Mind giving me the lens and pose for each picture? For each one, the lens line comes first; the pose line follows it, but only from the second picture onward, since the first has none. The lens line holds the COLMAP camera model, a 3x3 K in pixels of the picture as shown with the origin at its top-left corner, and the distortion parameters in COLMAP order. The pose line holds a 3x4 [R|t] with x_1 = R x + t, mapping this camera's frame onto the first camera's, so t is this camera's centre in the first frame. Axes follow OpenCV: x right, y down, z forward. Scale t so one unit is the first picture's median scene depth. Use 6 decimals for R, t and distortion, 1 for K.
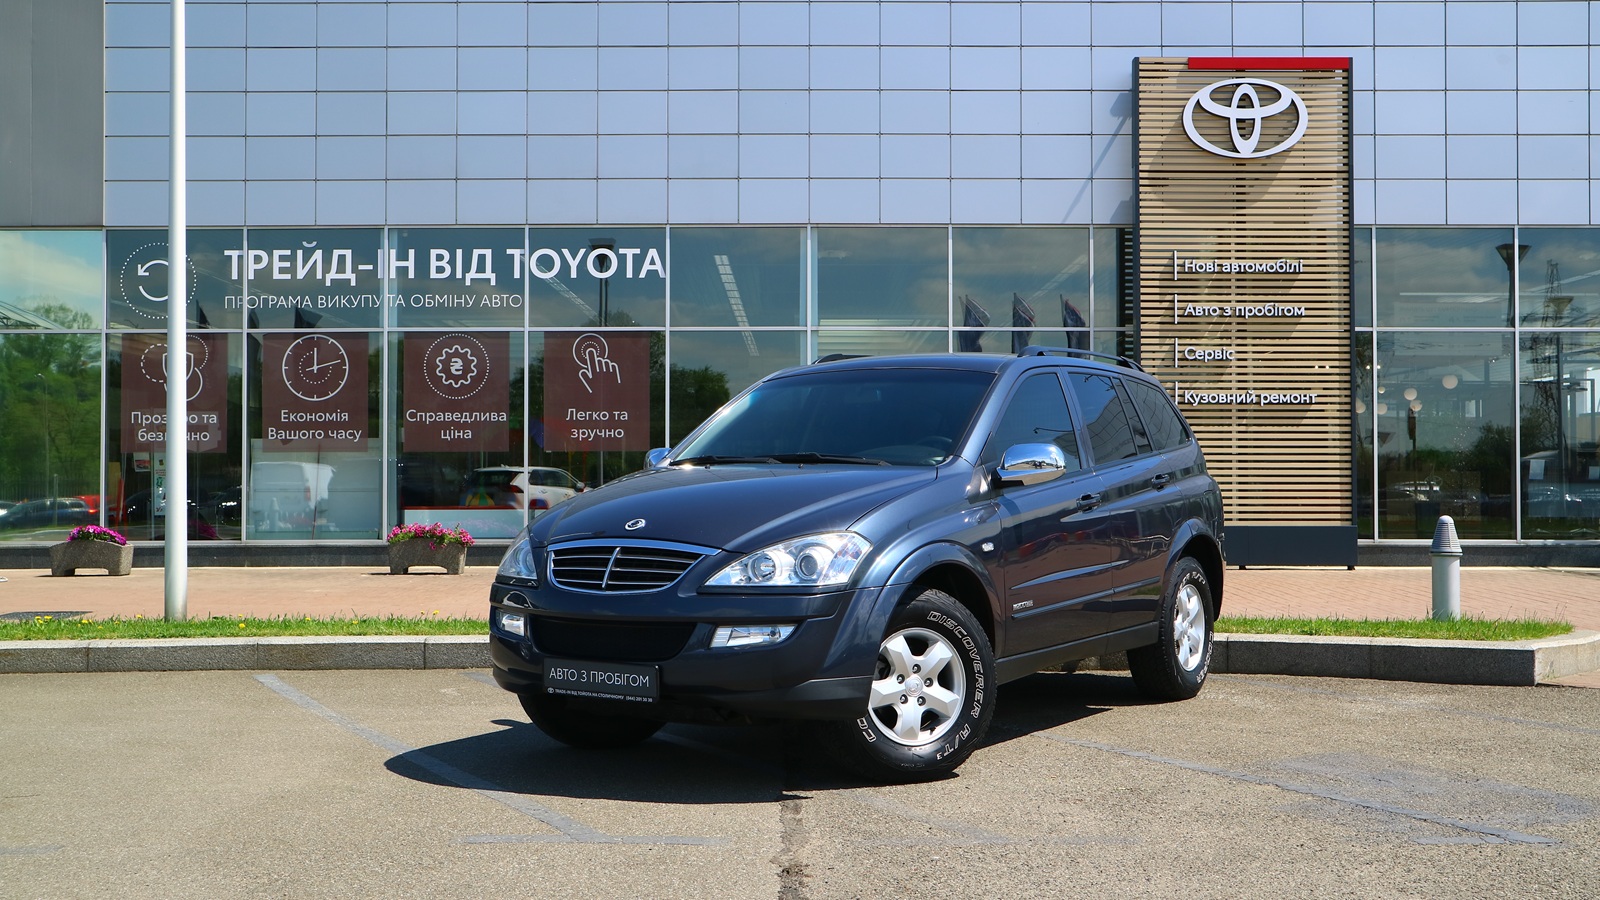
lens RADIAL K [[1979.9, 0, 800.0], [0, 1979.9, 450.0], [0, 0, 1]] dist [0.017320, 0.016681]
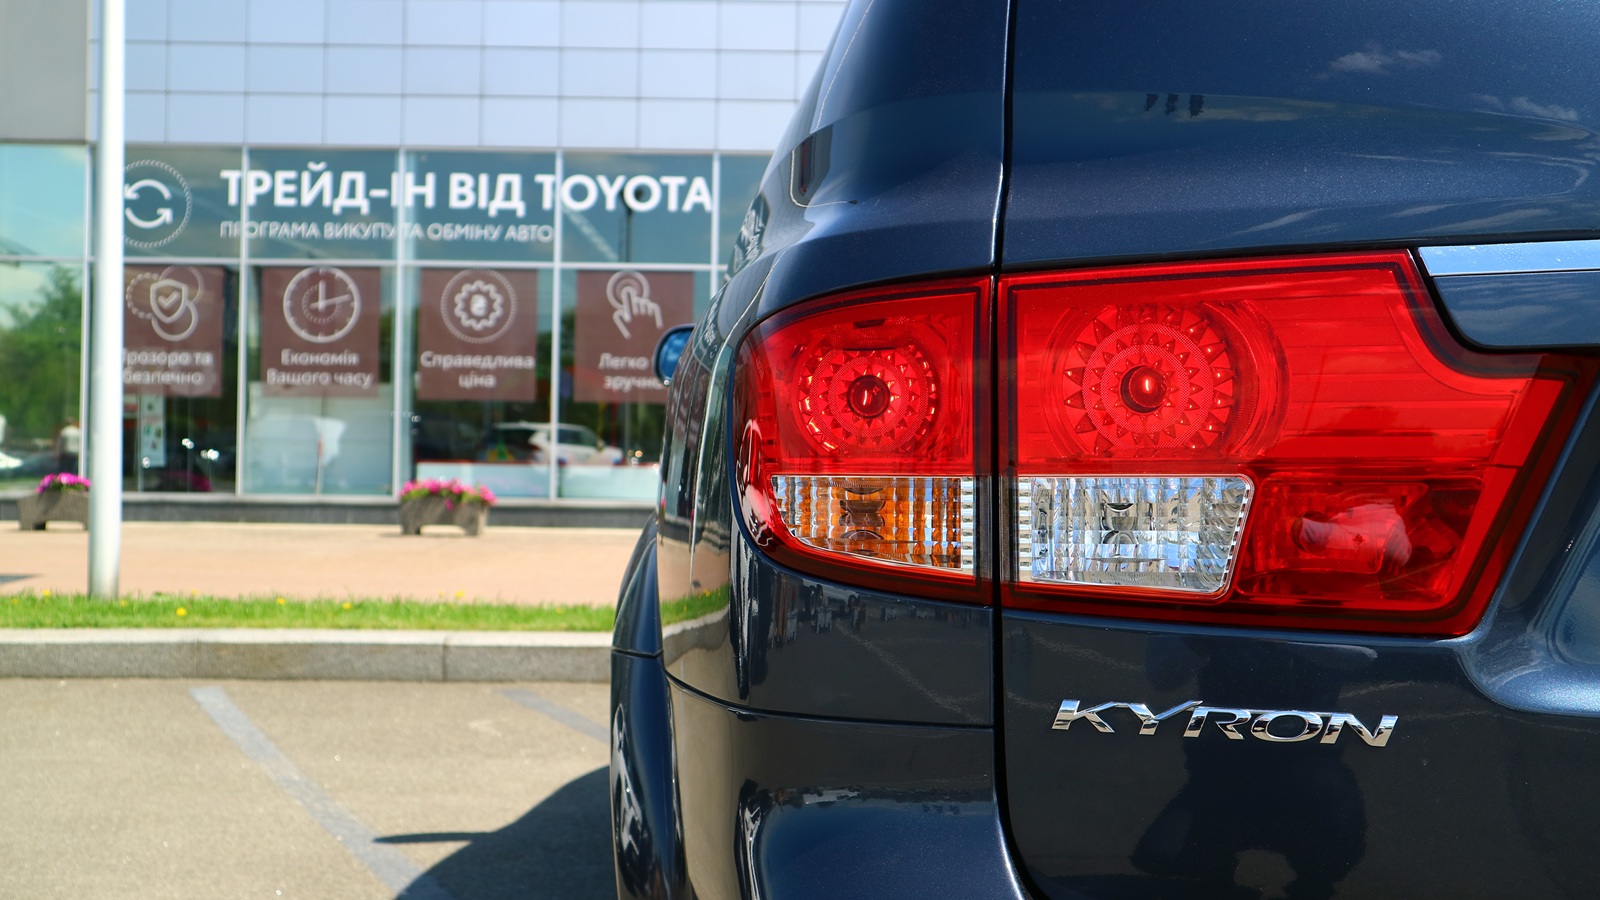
lens RADIAL K [[1719.1, 0, 800.0], [0, 1719.1, 450.0], [0, 0, 1]] dist [-0.016873, -0.011918]
pose [[0.999630, 0.016967, 0.021256, -0.043009], [-0.017232, 0.999776, 0.012313, 0.011396], [-0.021042, -0.012675, 0.999698, 0.216696]]
